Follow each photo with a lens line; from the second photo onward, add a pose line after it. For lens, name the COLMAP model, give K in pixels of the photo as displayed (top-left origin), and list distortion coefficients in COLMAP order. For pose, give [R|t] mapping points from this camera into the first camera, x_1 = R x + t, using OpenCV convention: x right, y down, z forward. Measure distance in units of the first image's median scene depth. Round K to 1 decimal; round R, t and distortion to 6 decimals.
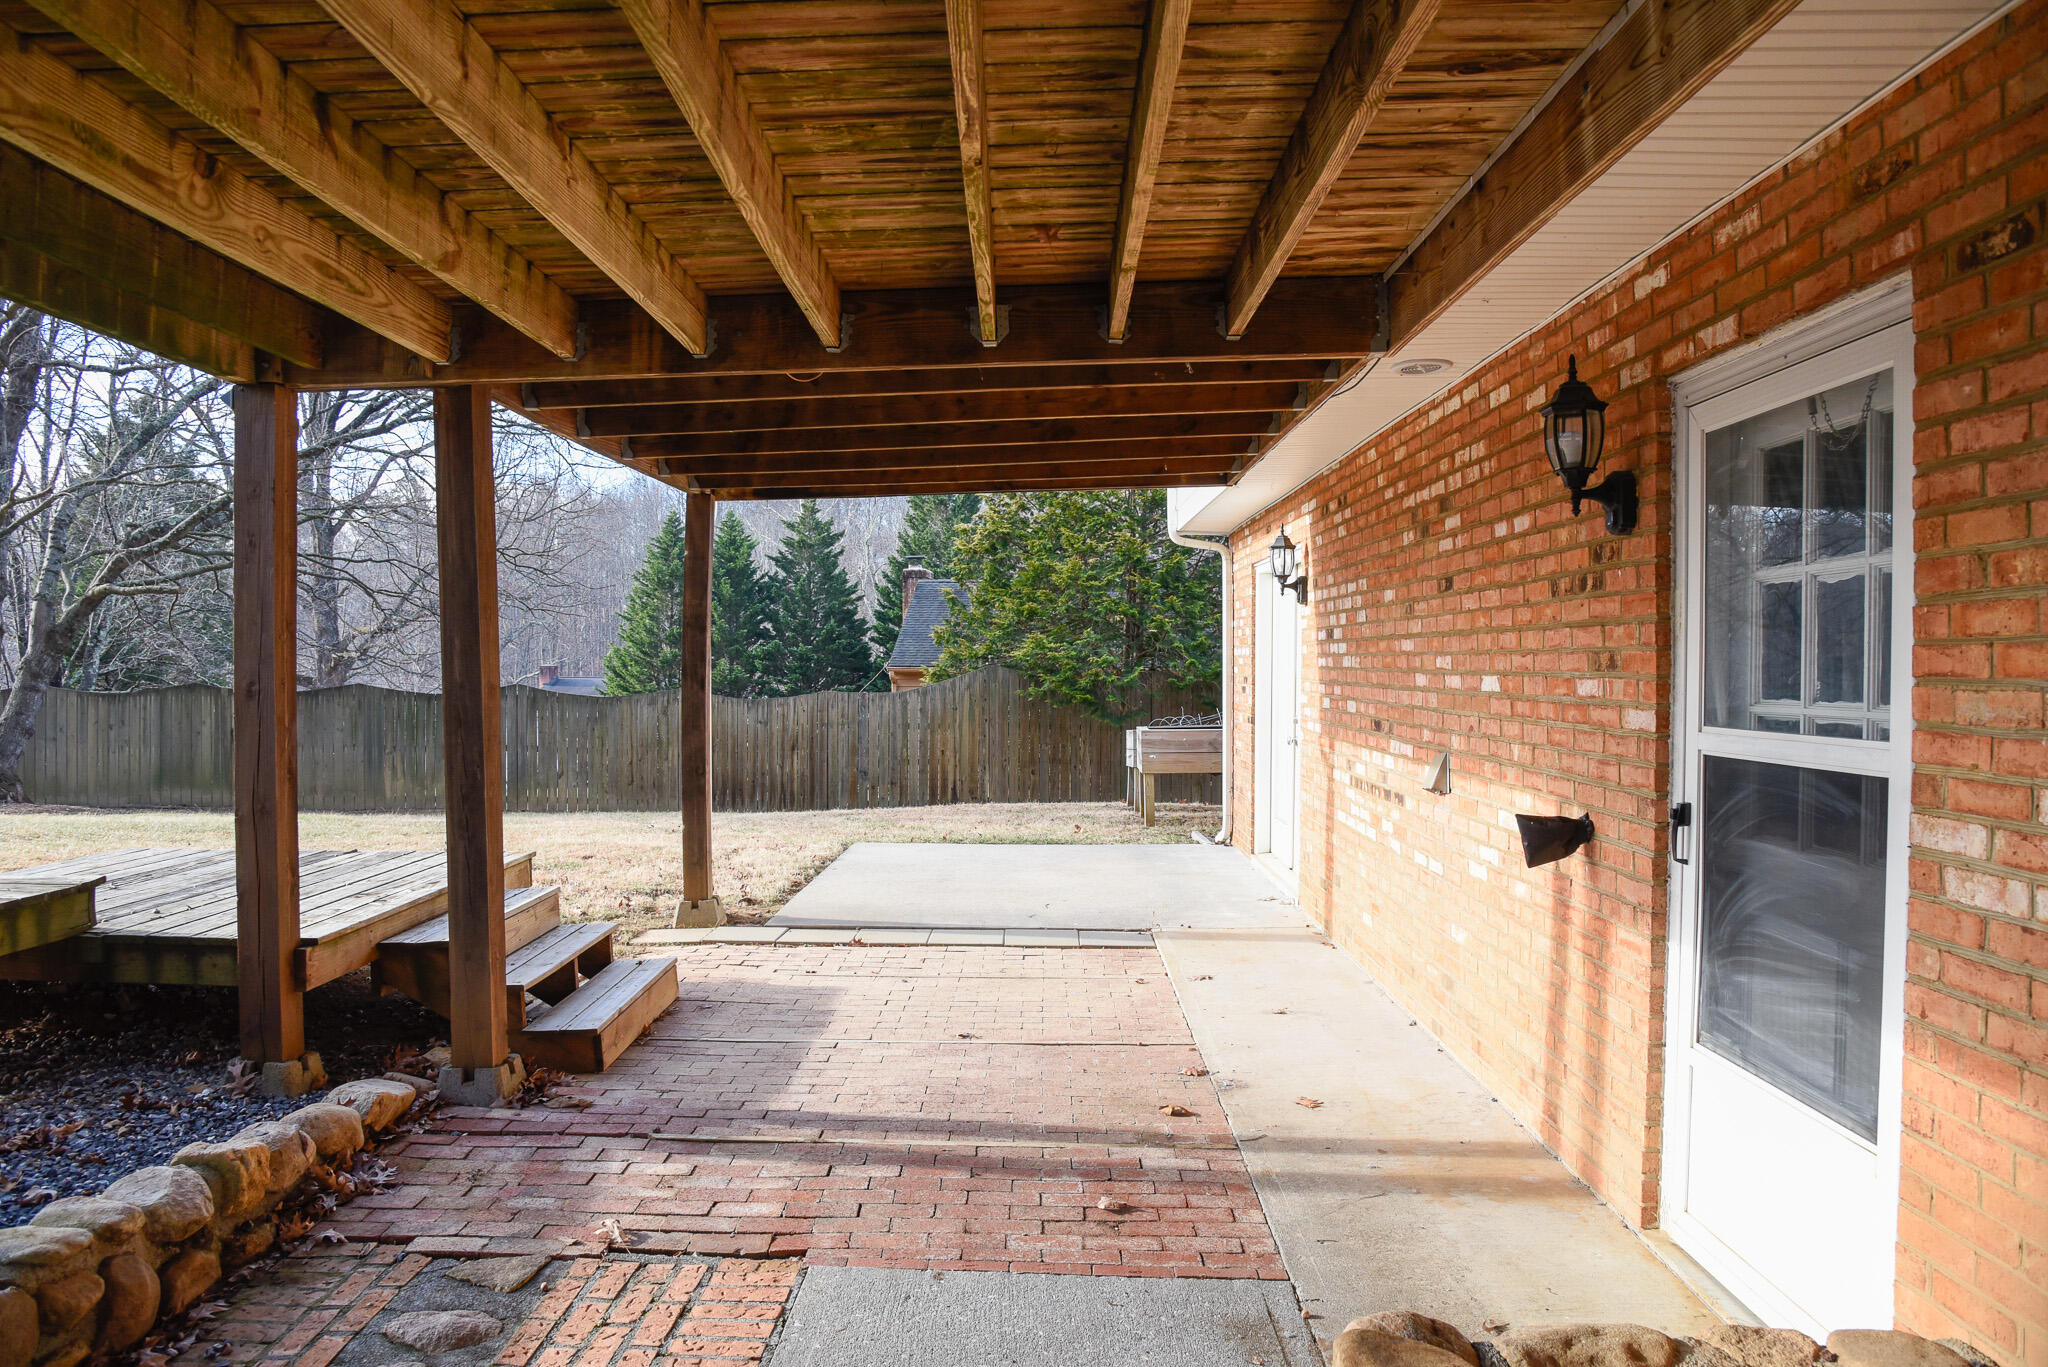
lens RADIAL K [[1400.7, 0, 1010.7], [0, 1400.7, 690.4], [0, 0, 1]] dist [-0.111641, 0.057850]
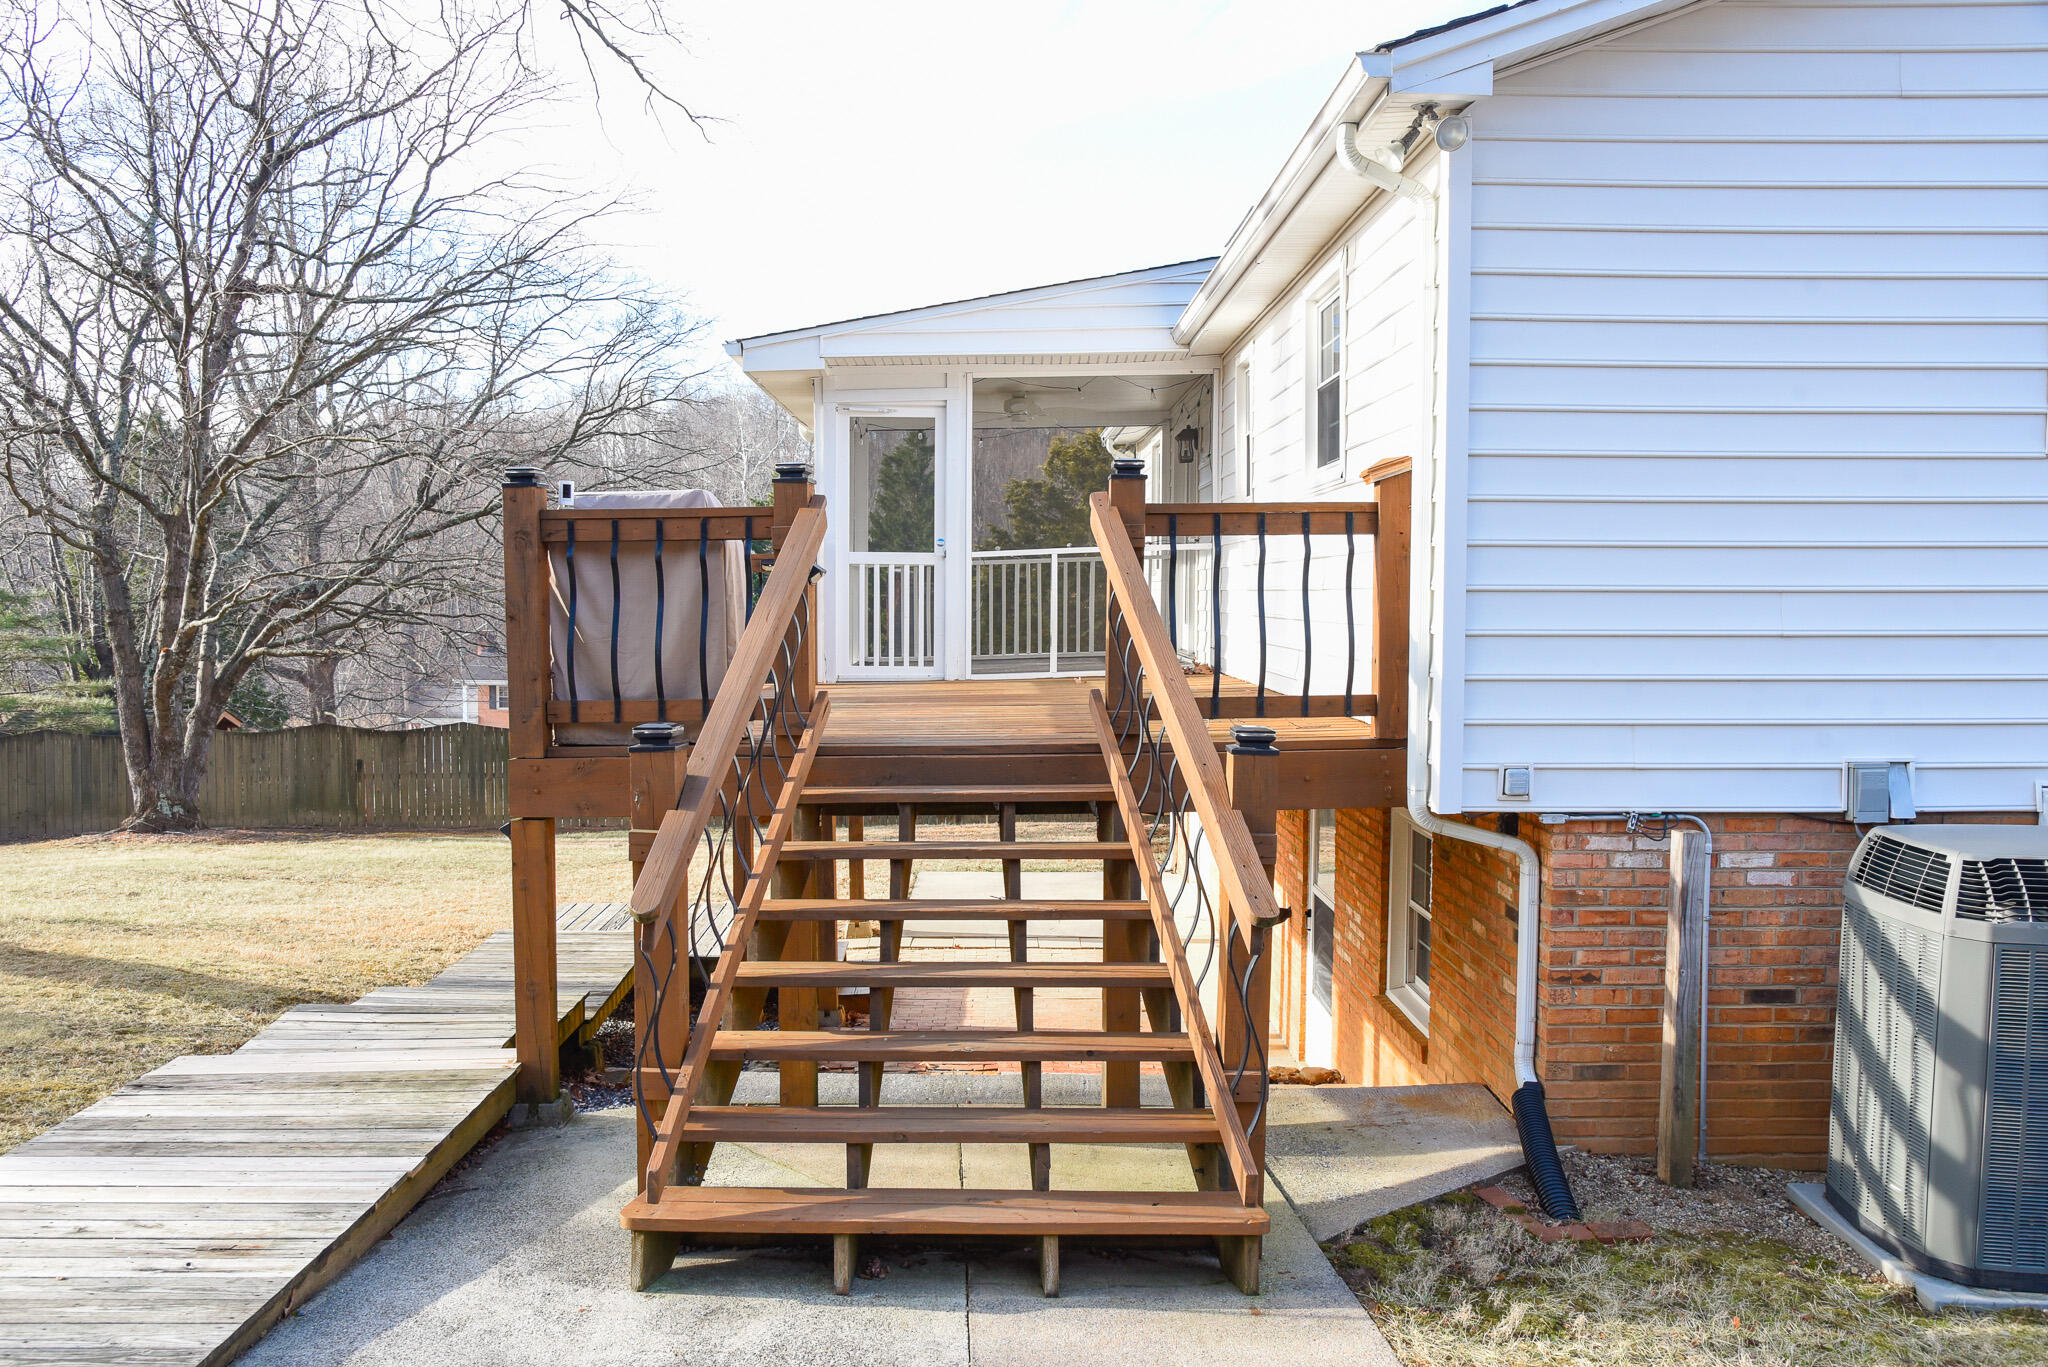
lens RADIAL K [[1597.2, 0, 992.4], [0, 1597.2, 686.8], [0, 0, 1]] dist [-0.096589, 0.111067]
pose [[0.999833, -0.003230, 0.017989, -0.146754], [0.002556, 0.999297, 0.037415, -0.333446], [-0.018097, -0.037362, 0.999138, -1.500474]]
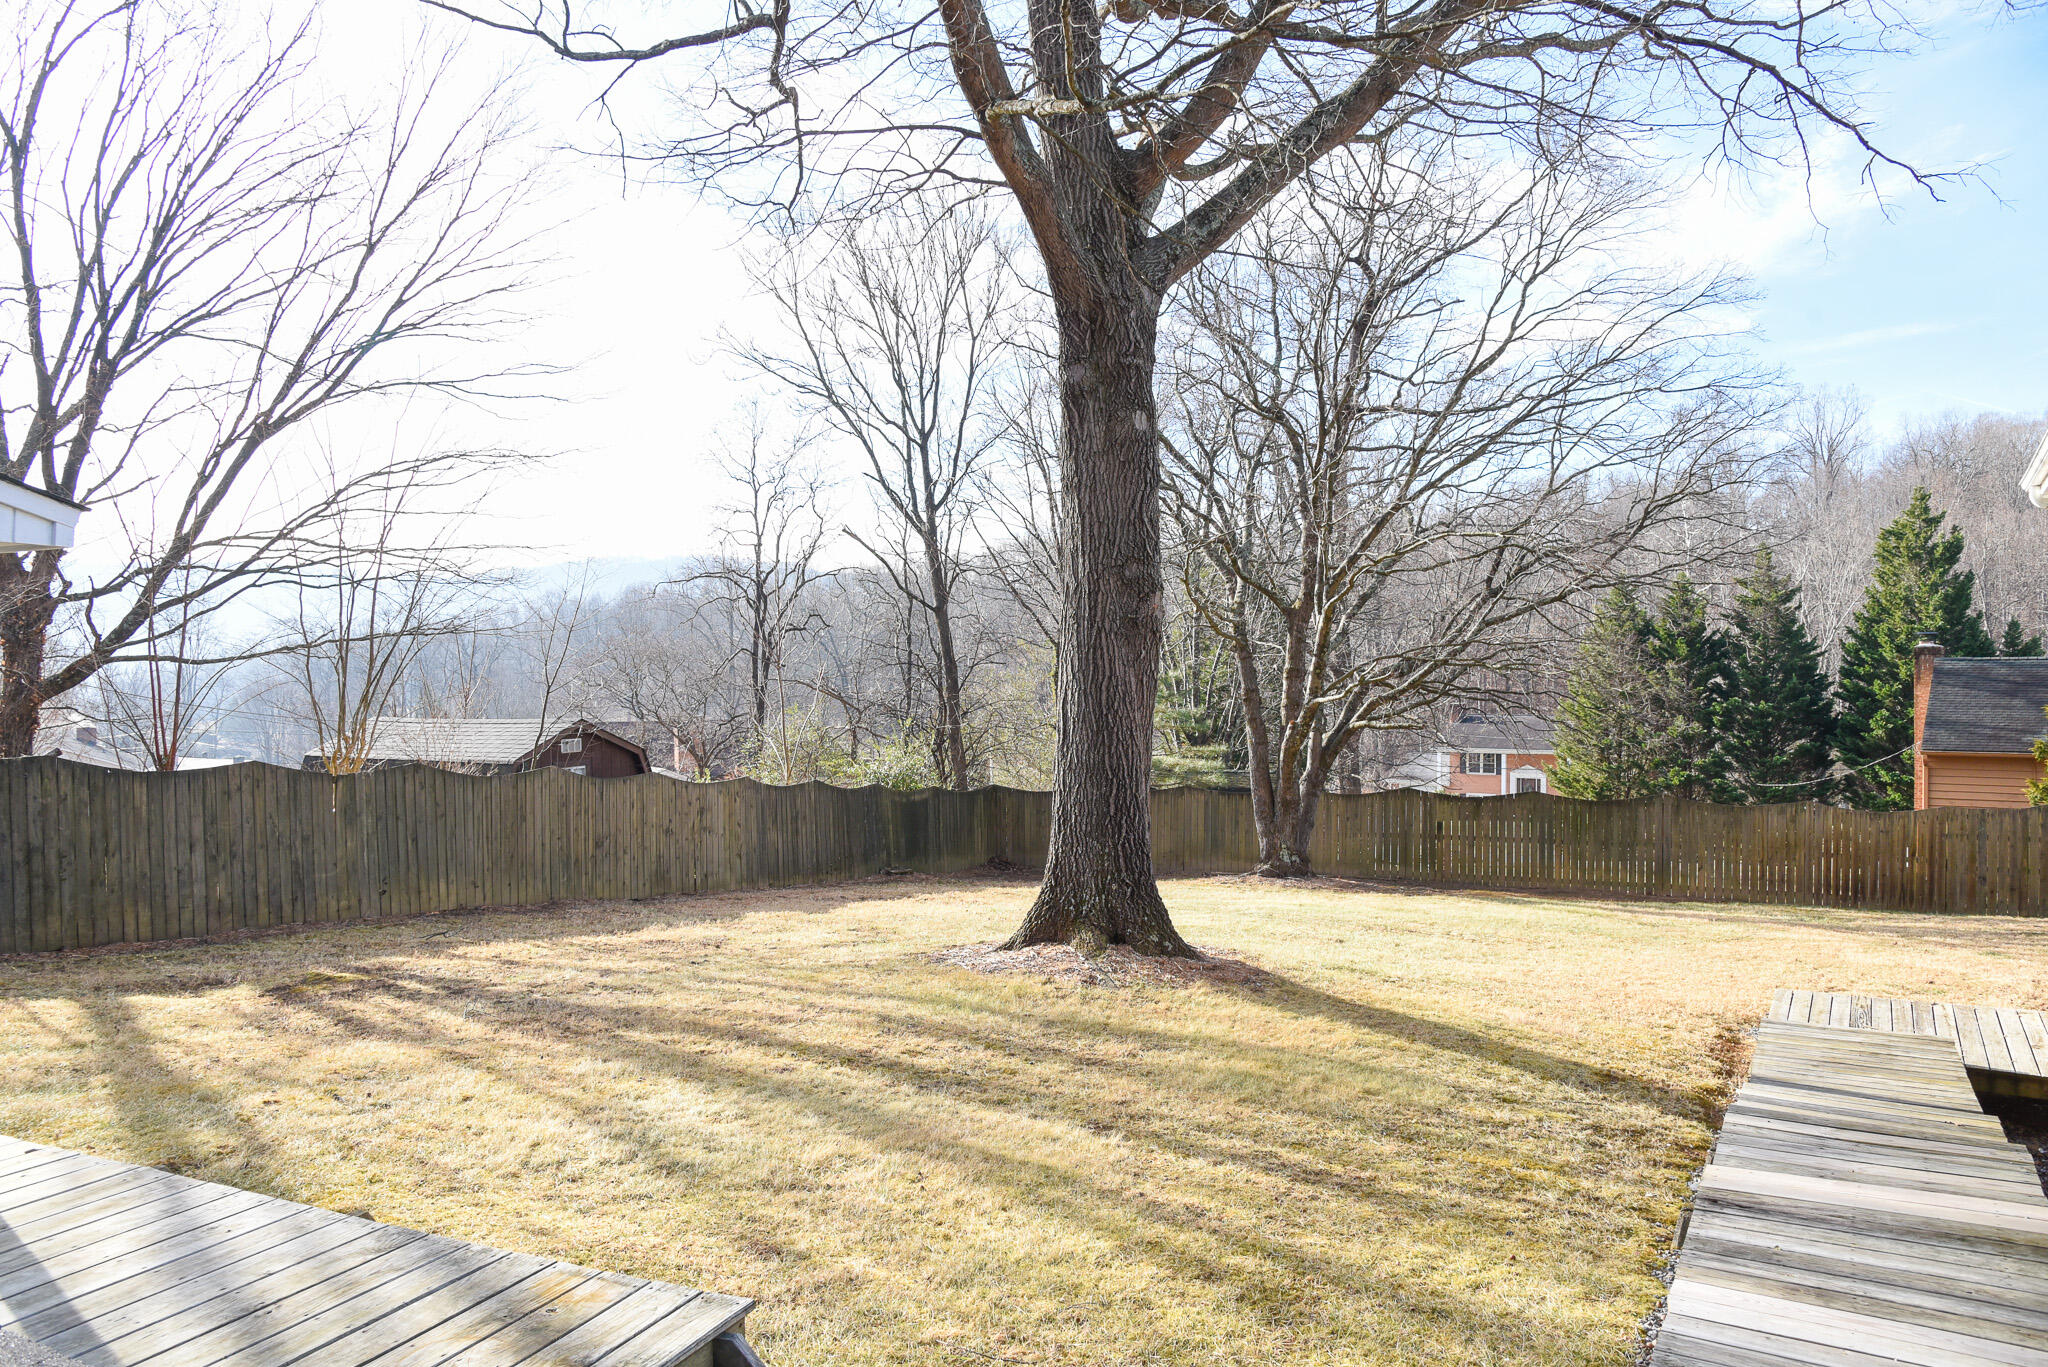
lens RADIAL K [[1400.7, 0, 1010.7], [0, 1400.7, 690.4], [0, 0, 1]] dist [-0.111641, 0.057850]
pose [[0.837074, -0.004982, -0.547067, -0.685085], [0.000653, 0.999967, -0.008108, -0.348618], [0.547089, 0.006430, 0.837050, -1.403188]]
